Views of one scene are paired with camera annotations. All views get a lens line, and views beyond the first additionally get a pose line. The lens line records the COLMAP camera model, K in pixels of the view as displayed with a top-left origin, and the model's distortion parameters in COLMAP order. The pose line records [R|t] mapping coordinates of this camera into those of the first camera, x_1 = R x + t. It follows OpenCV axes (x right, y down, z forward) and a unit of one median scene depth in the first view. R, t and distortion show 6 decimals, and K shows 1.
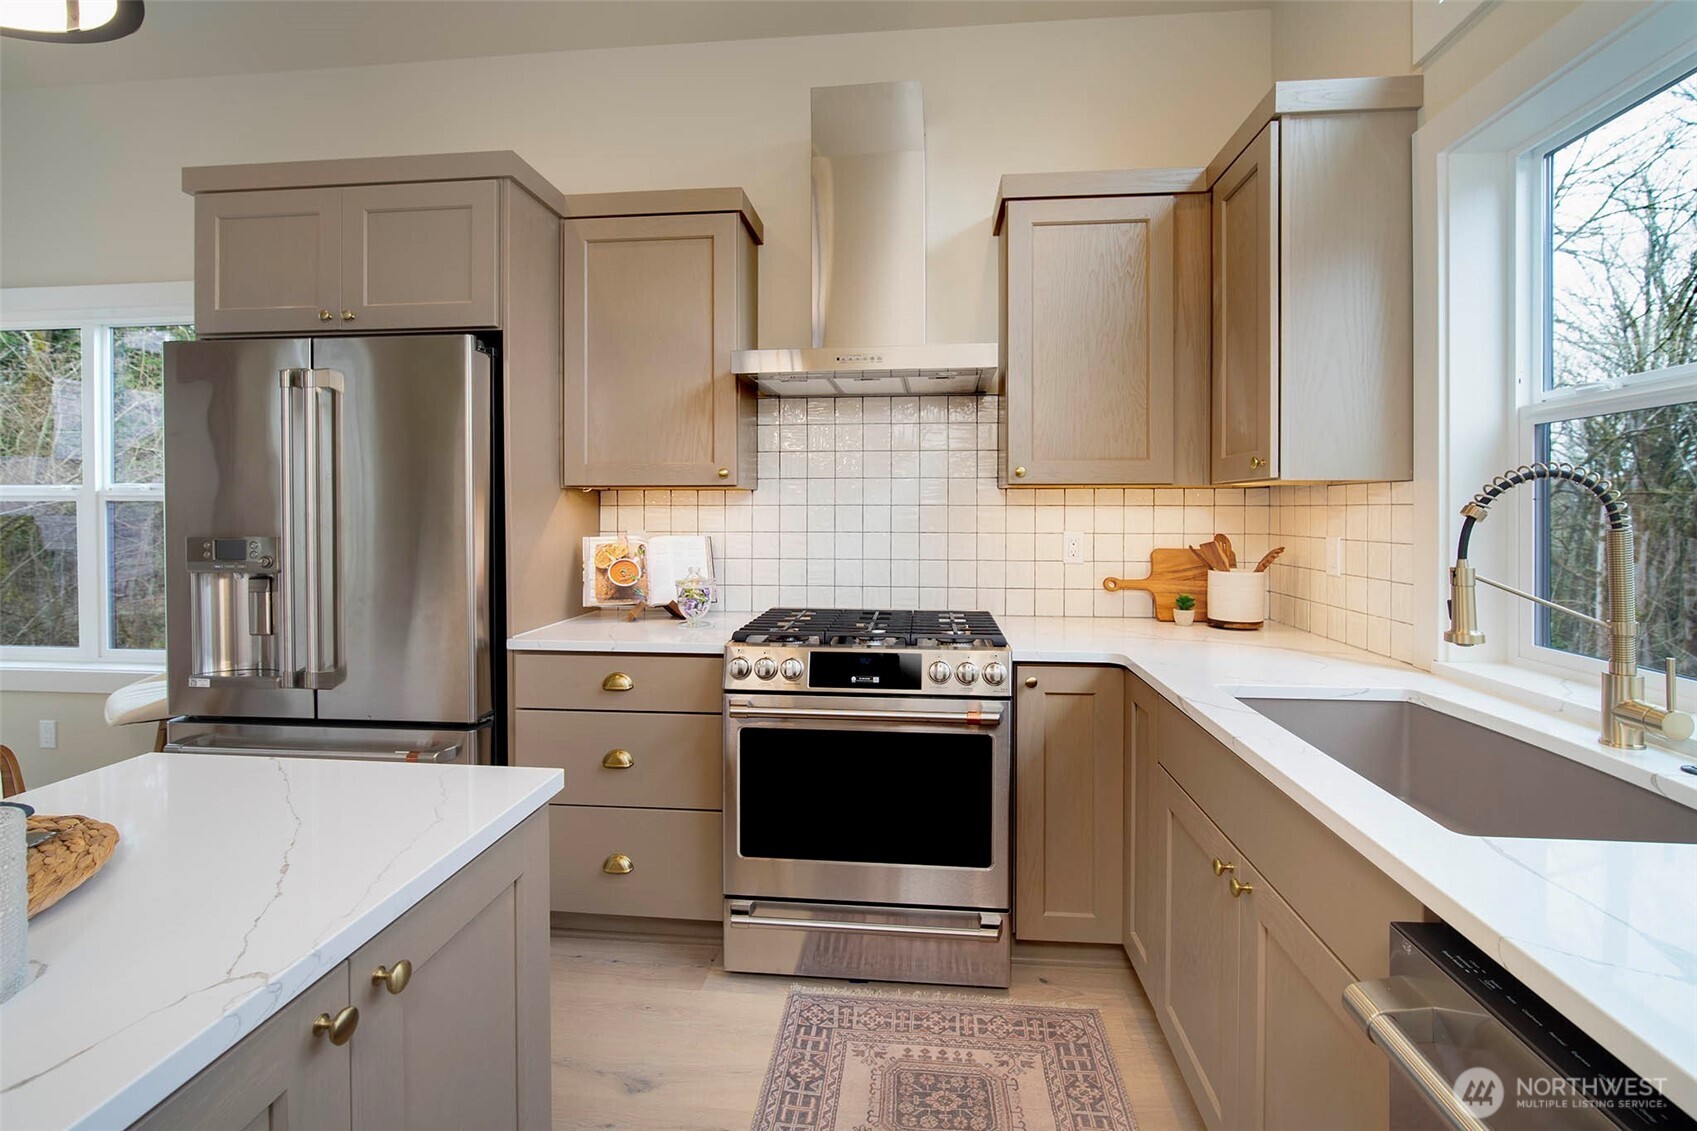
lens RADIAL K [[768.5, 0, 829.1], [0, 768.5, 501.7], [0, 0, 1]] dist [0.001900, 0.000304]
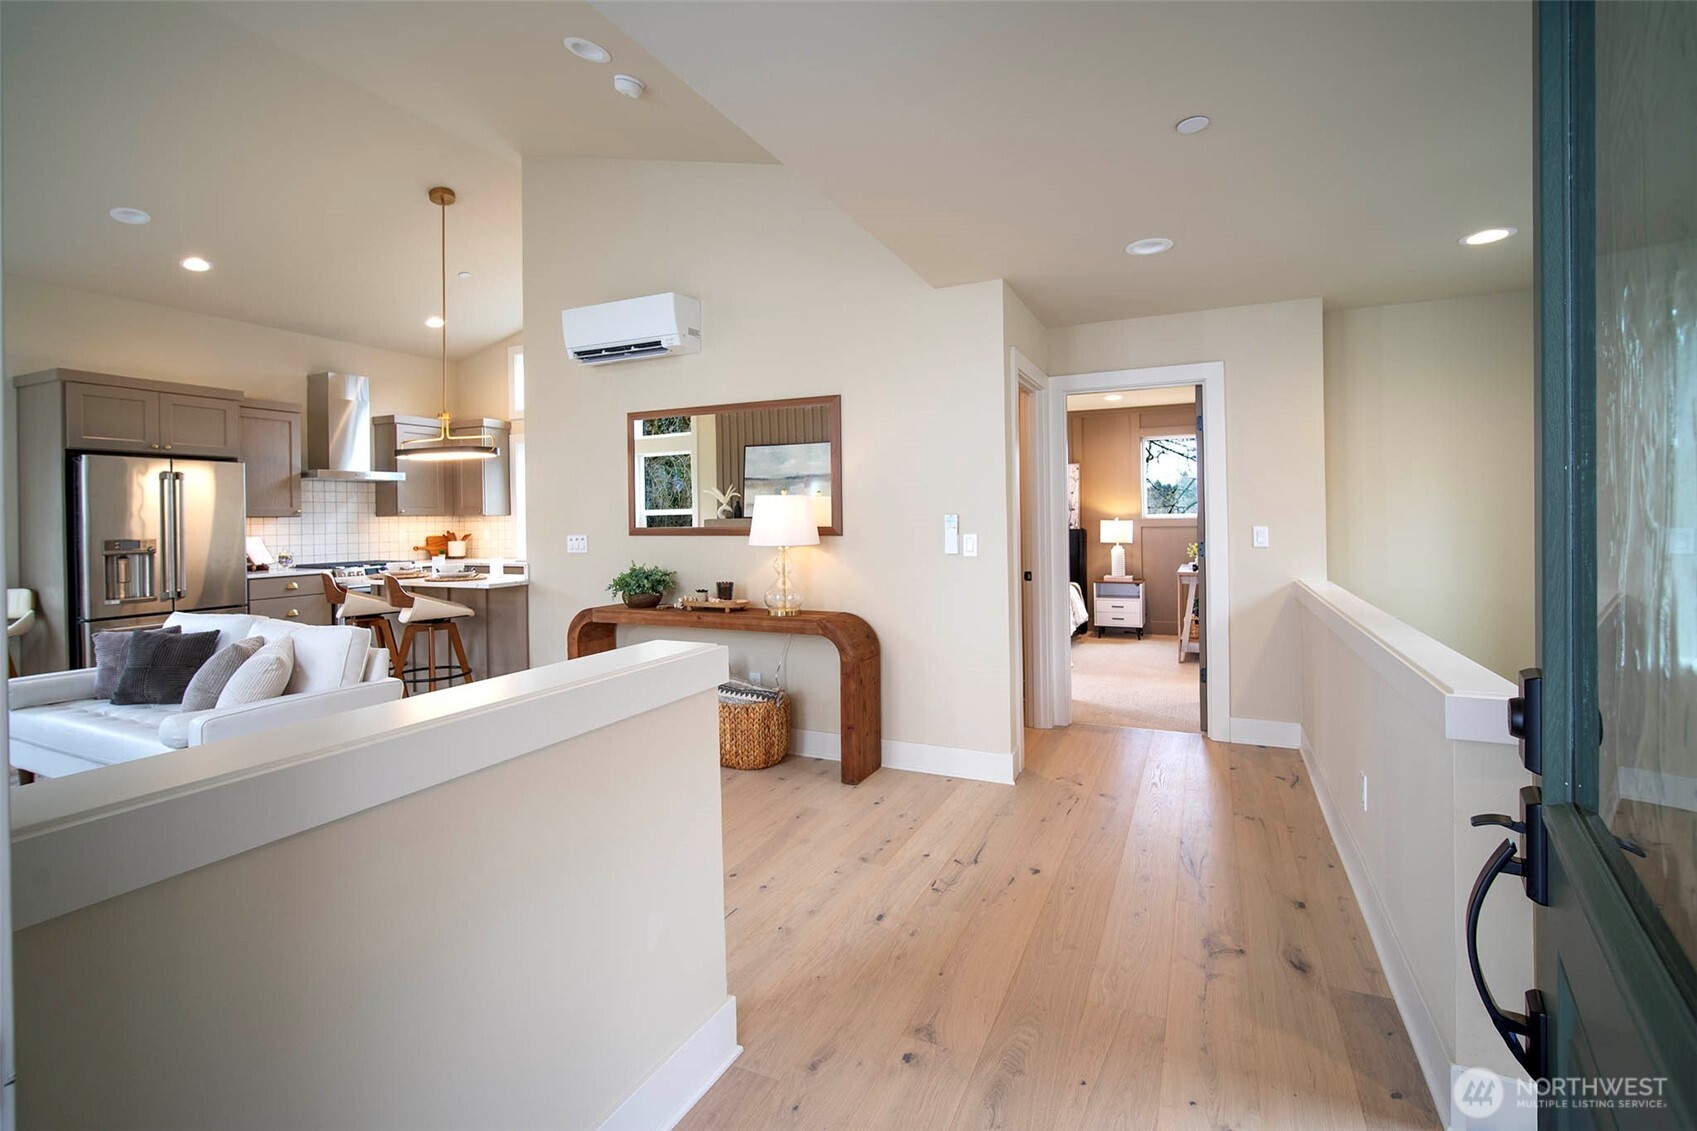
lens RADIAL K [[851.9, 0, 946.0], [0, 851.9, 525.7], [0, 0, 1]] dist [-0.000053, -0.000462]
pose [[0.250999, -0.015879, 0.967857, -2.433123], [0.012867, 0.999832, 0.013066, 0.002626], [-0.967902, 0.009174, 0.251161, -1.913053]]
